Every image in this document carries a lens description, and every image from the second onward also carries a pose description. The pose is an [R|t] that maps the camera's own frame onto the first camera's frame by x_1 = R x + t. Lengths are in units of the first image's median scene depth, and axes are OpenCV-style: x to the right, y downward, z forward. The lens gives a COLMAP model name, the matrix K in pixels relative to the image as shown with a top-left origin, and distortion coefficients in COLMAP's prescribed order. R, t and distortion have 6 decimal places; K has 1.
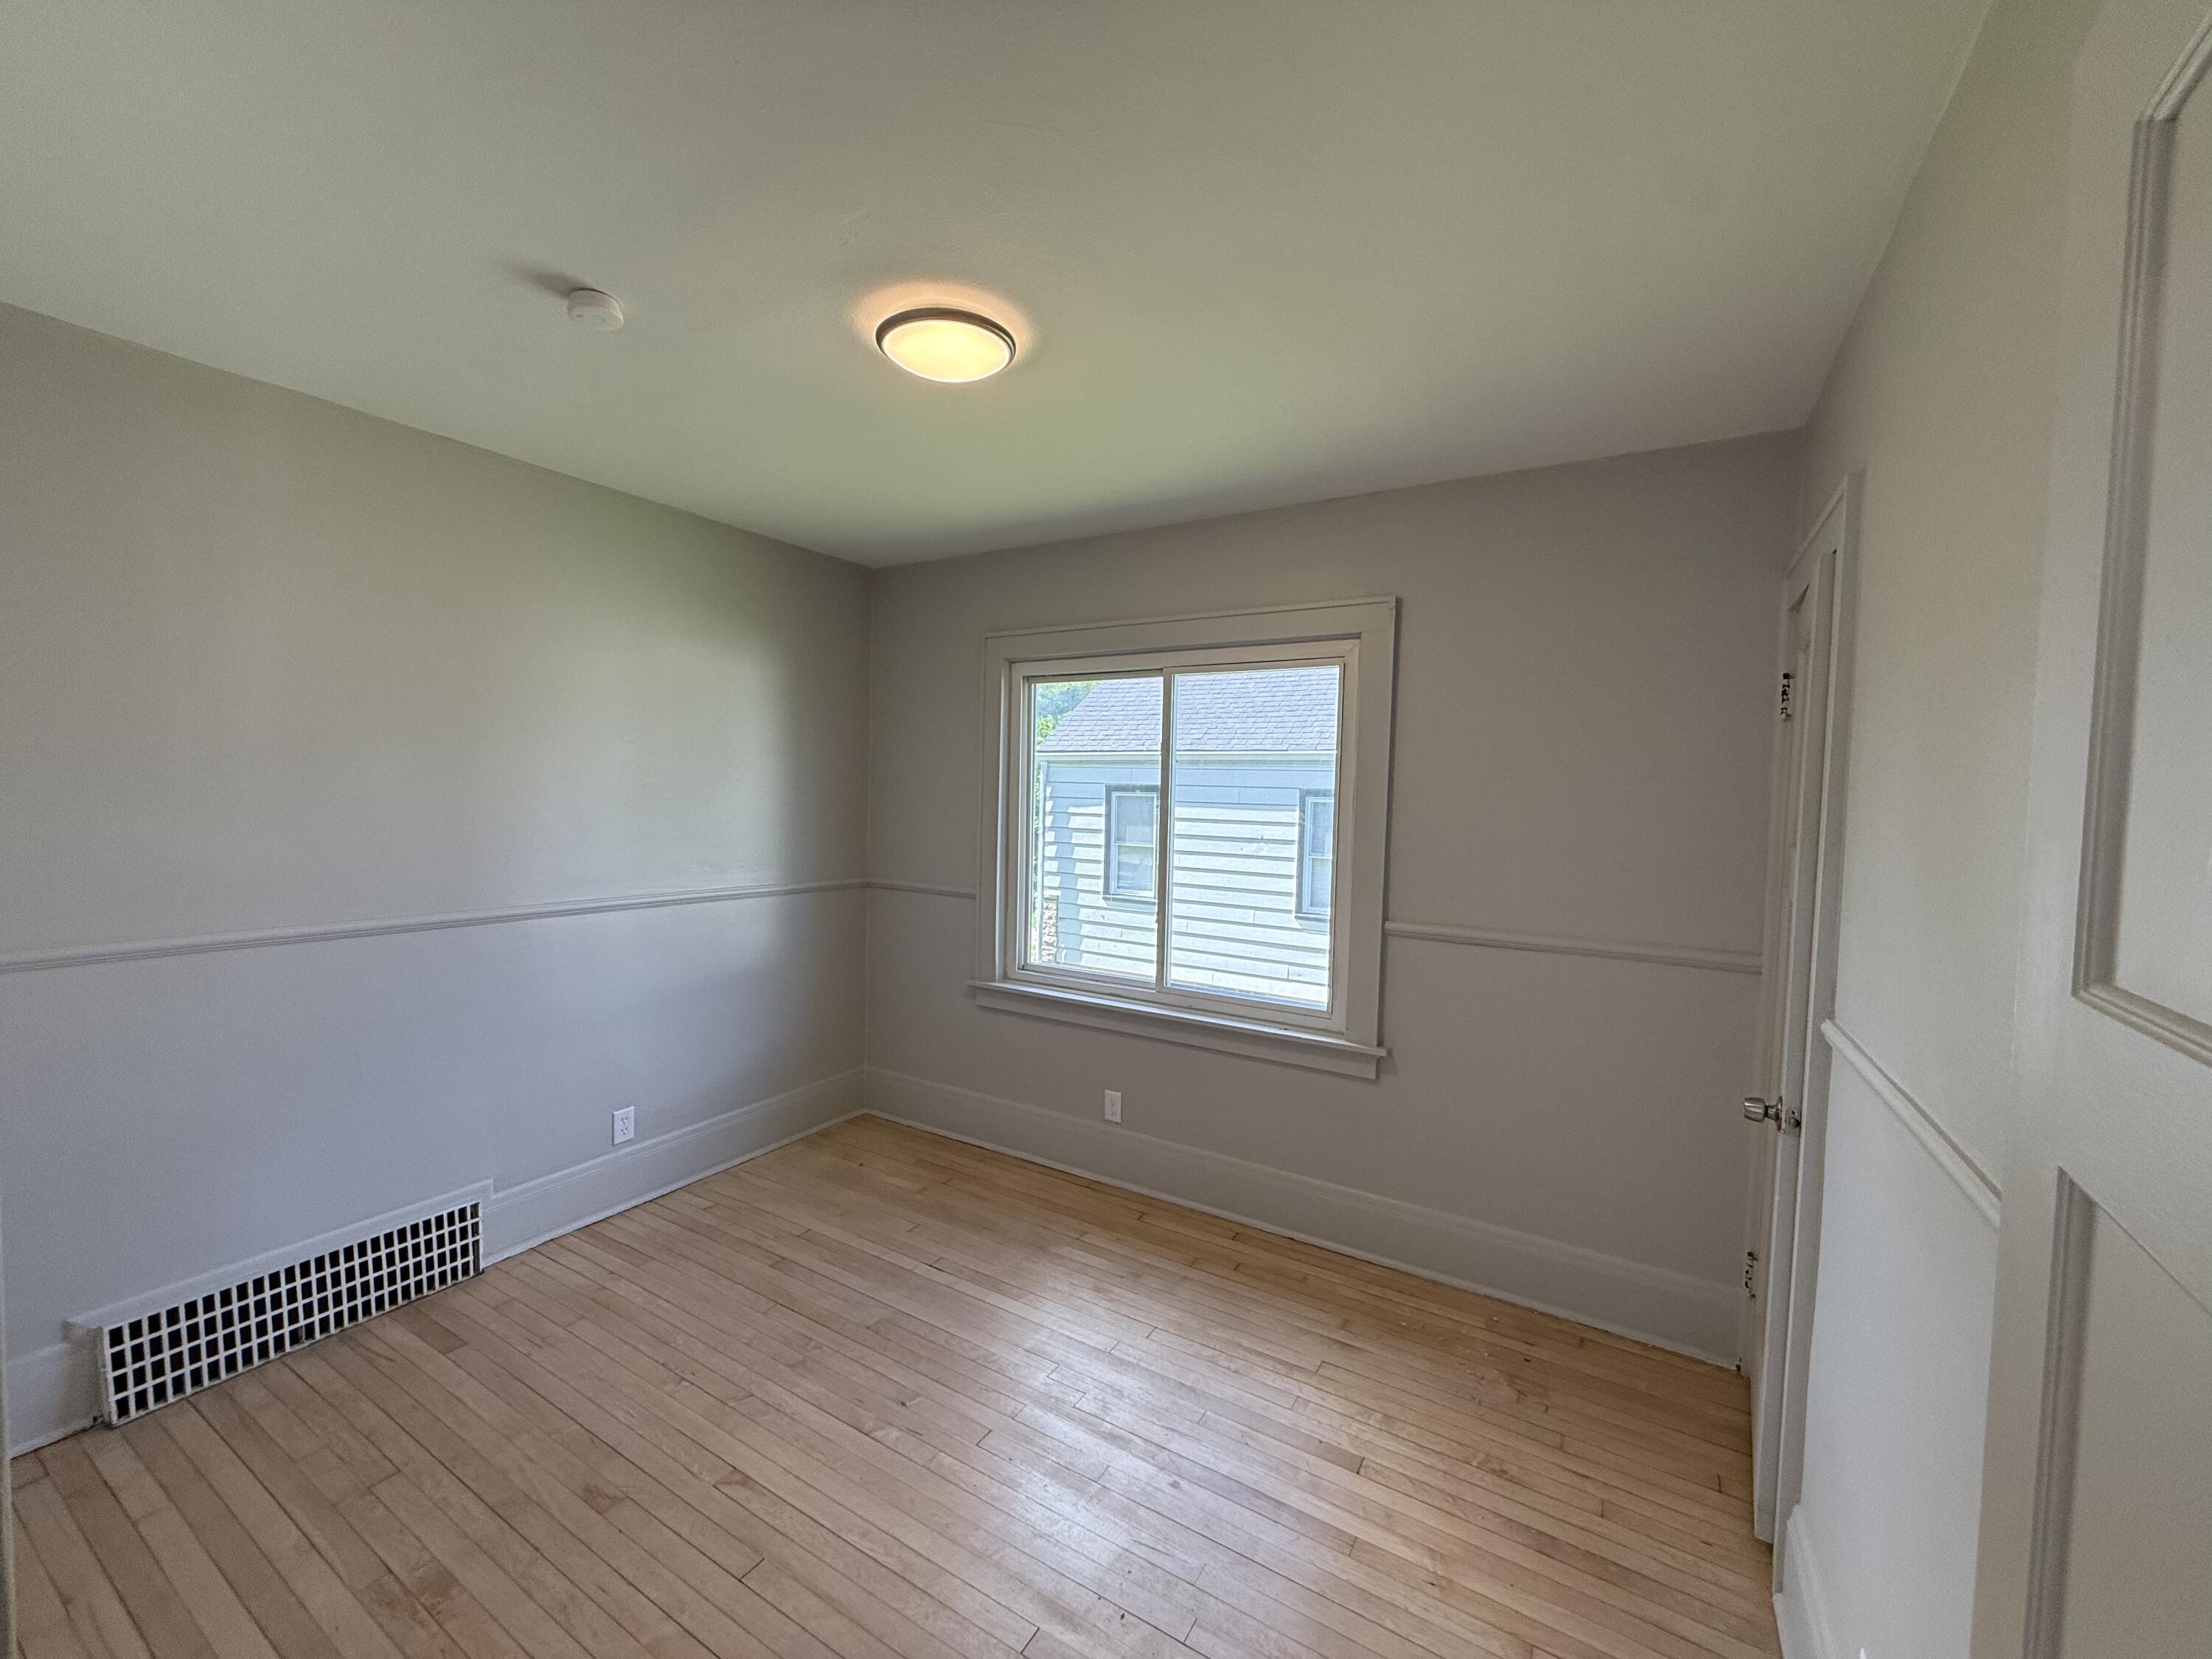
lens RADIAL K [[875.4, 0, 1096.6], [0, 875.4, 807.3], [0, 0, 1]] dist [0.003563, 0.000109]
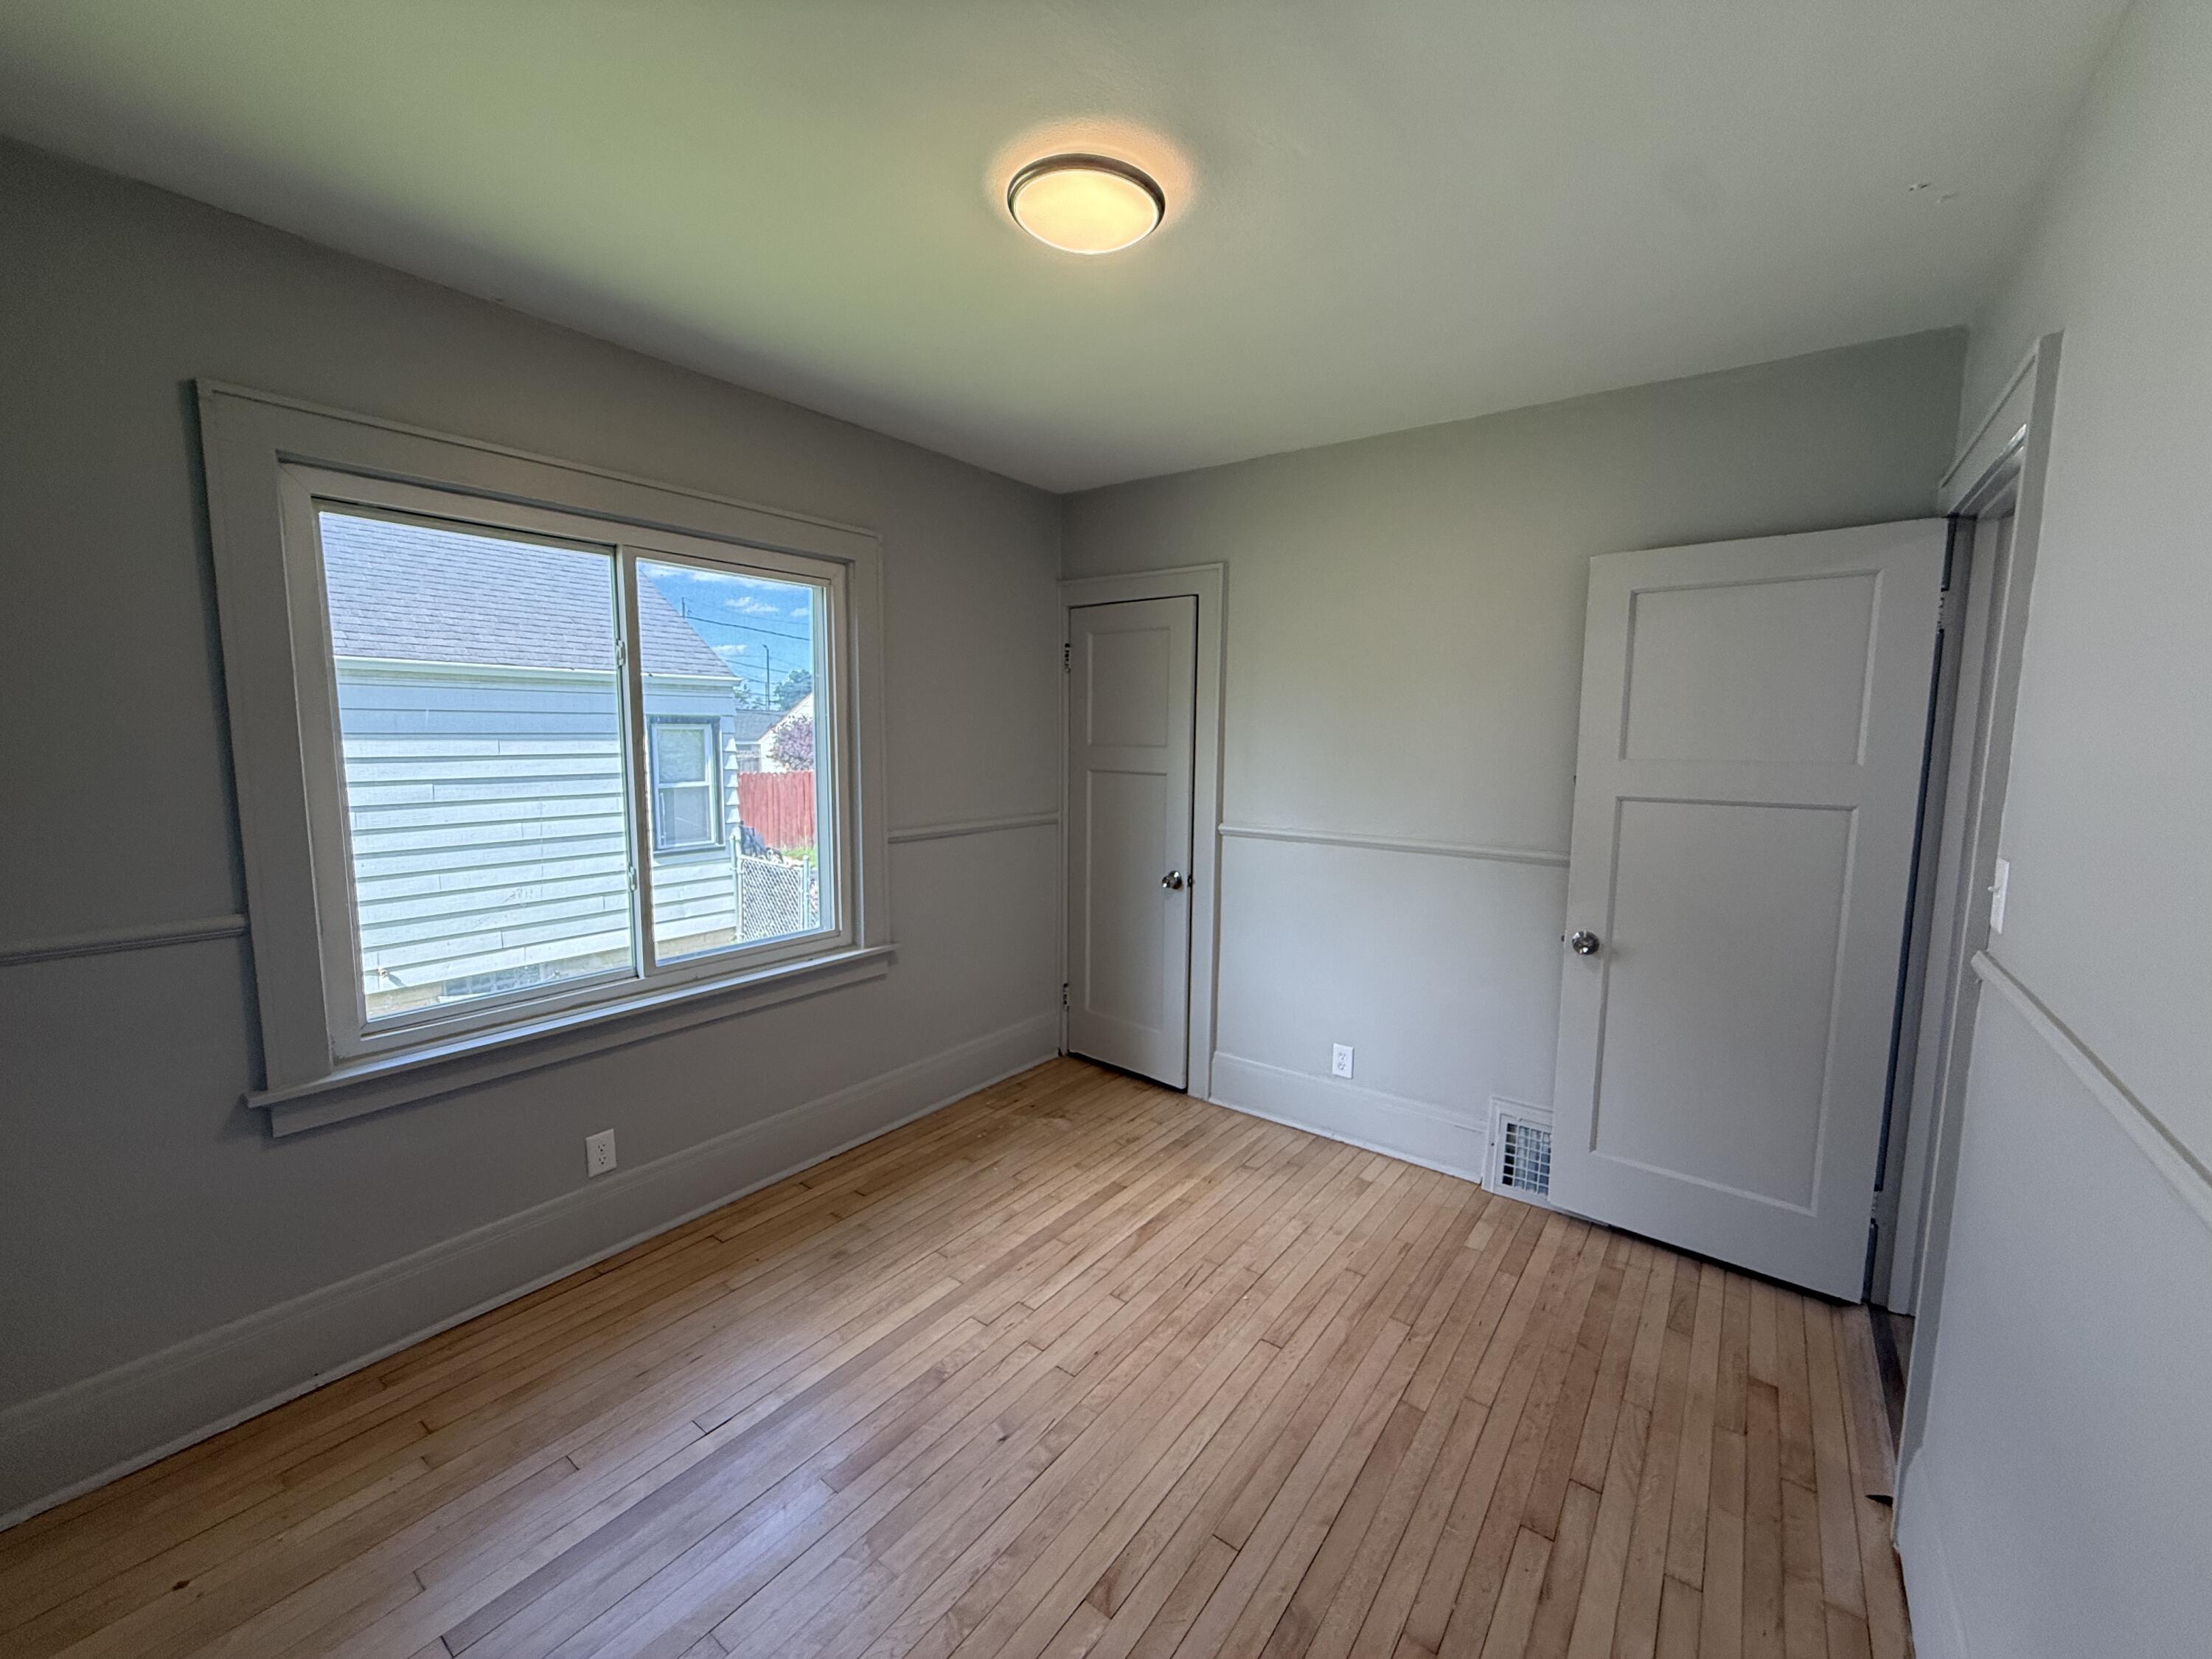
lens RADIAL K [[875.4, 0, 1099.3], [0, 875.4, 817.5], [0, 0, 1]] dist [0.003563, 0.000109]
pose [[0.112547, -0.115516, 0.986909, -0.698461], [0.022899, 0.993257, 0.113648, -0.007541], [-0.993382, 0.009808, 0.114434, 0.573240]]
